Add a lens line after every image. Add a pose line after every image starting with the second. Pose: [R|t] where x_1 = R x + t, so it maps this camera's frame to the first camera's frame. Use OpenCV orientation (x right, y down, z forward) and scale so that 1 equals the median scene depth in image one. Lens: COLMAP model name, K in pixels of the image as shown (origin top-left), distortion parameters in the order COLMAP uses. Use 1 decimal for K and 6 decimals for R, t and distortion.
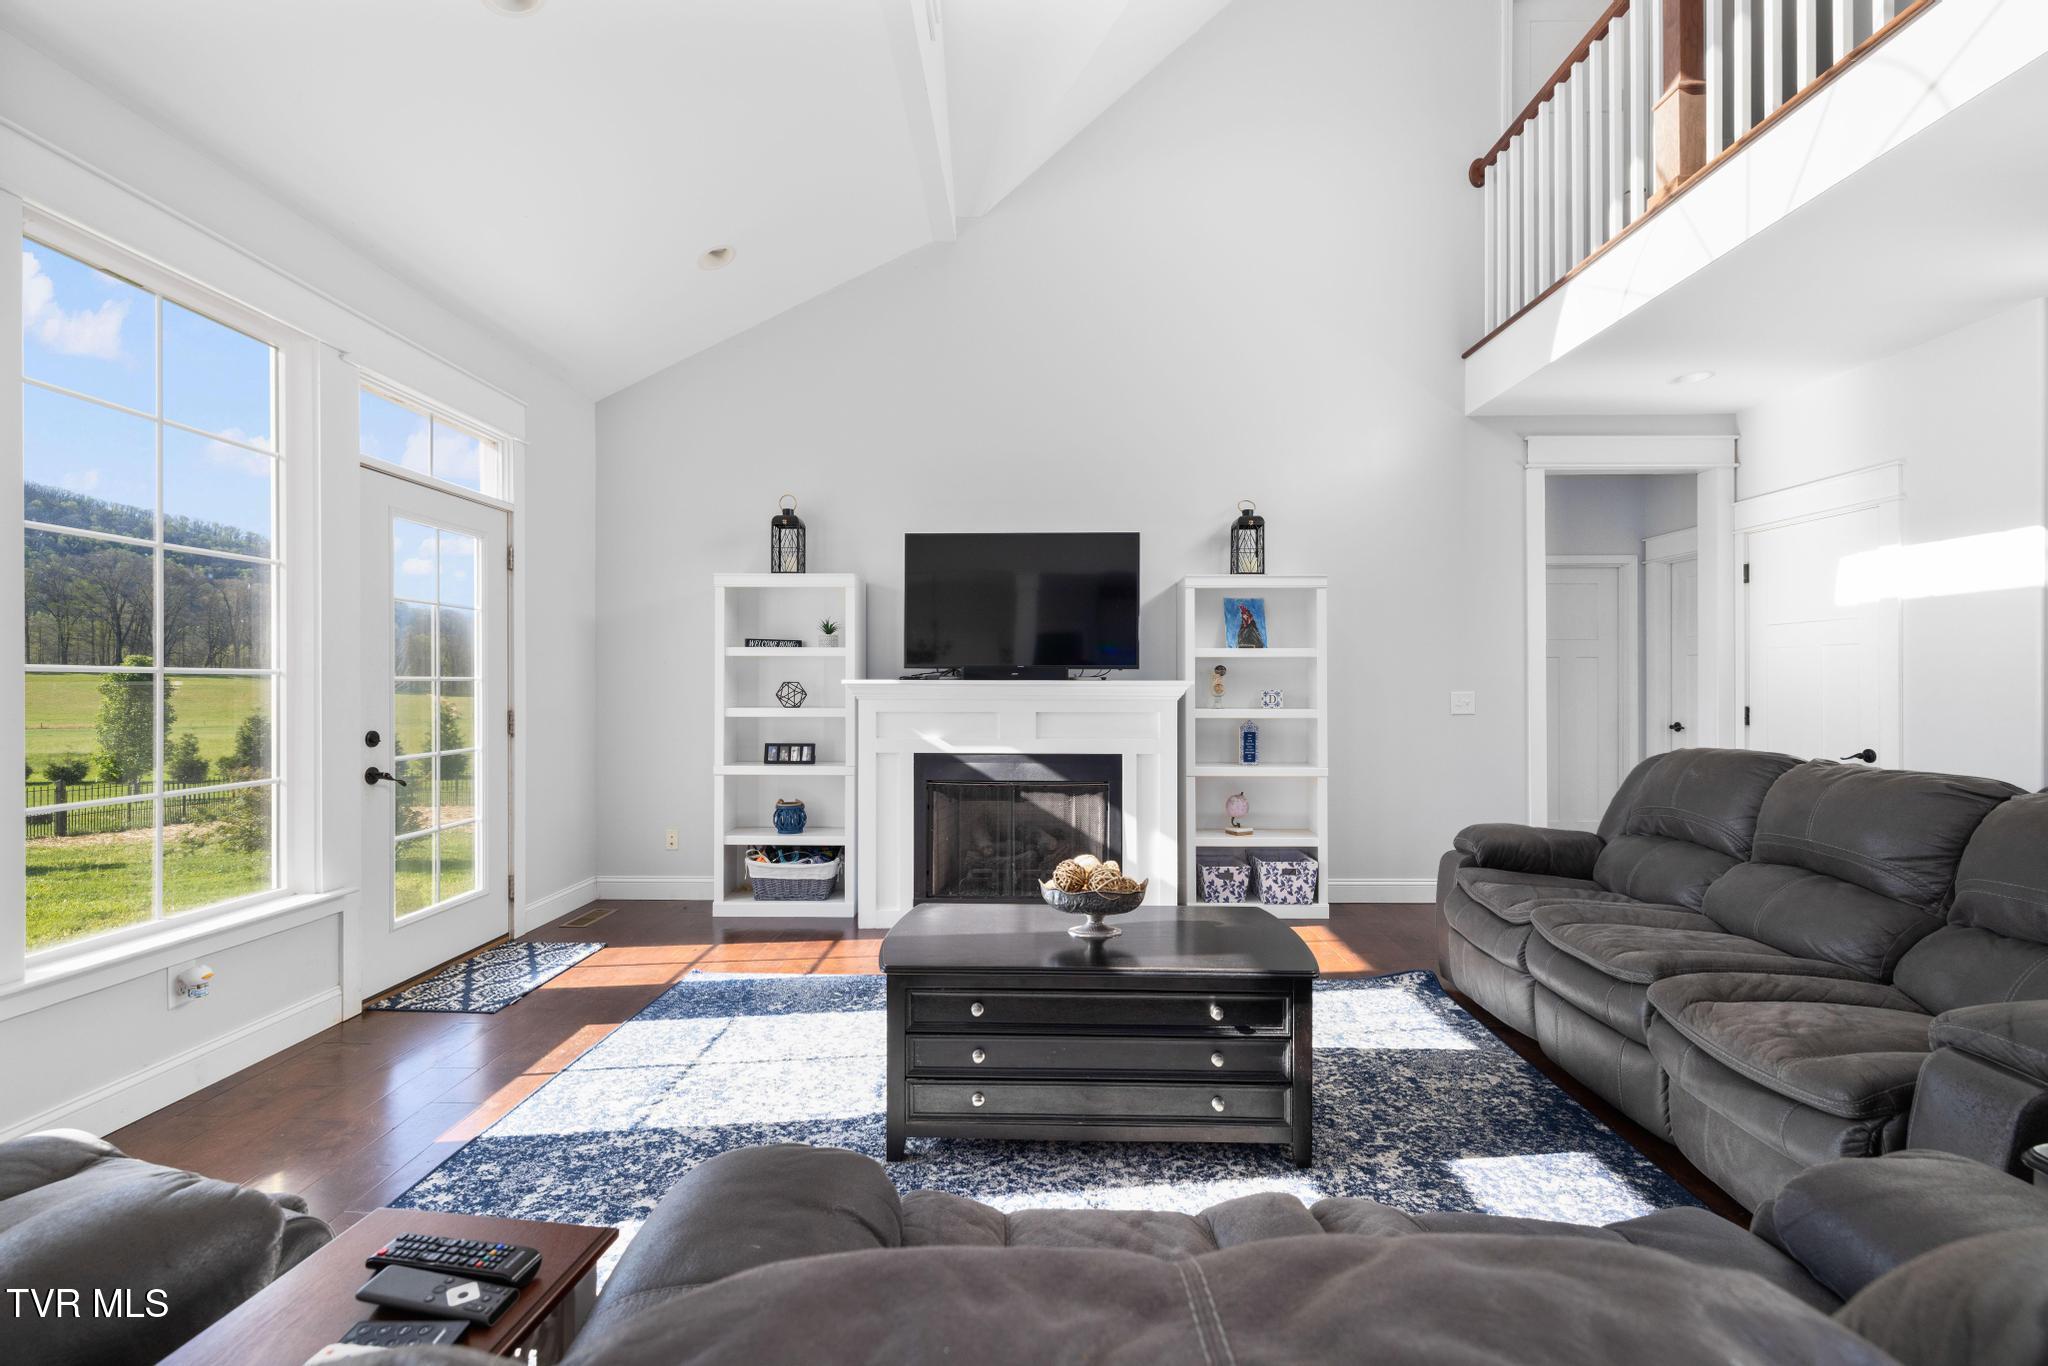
lens RADIAL K [[874.3, 0, 1018.9], [0, 874.3, 685.4], [0, 0, 1]] dist [-0.001500, 0.001588]
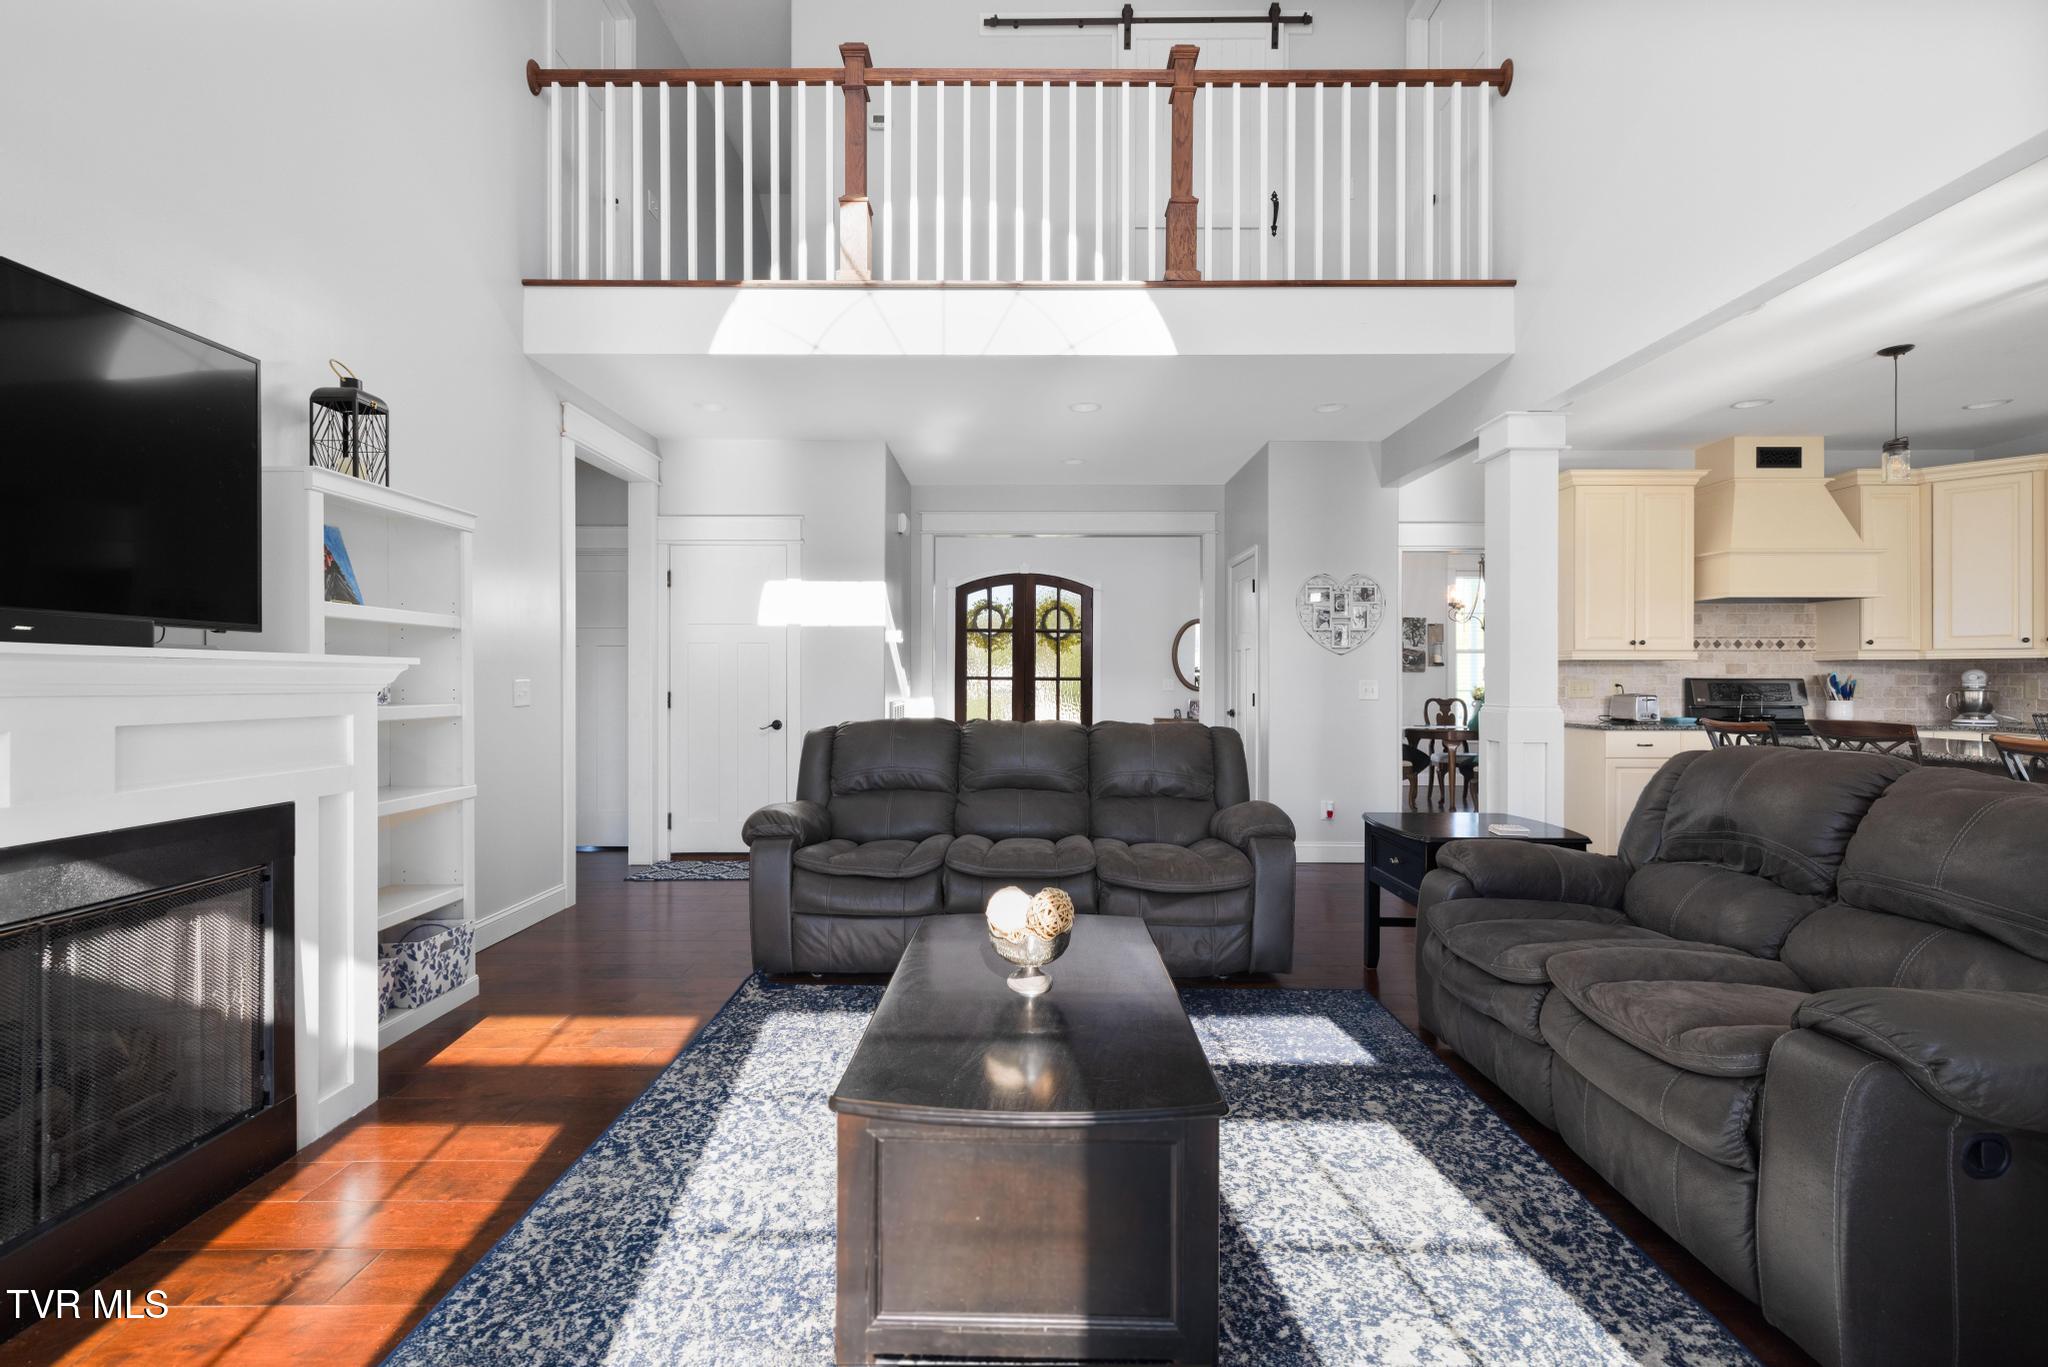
lens RADIAL K [[874.3, 0, 1021.0], [0, 874.3, 675.3], [0, 0, 1]] dist [-0.001500, 0.001588]
pose [[-0.022254, 0.000194, 0.999752, -0.374022], [0.002741, 0.999996, -0.000133, 0.006219], [-0.999749, 0.002738, -0.022254, 0.570156]]
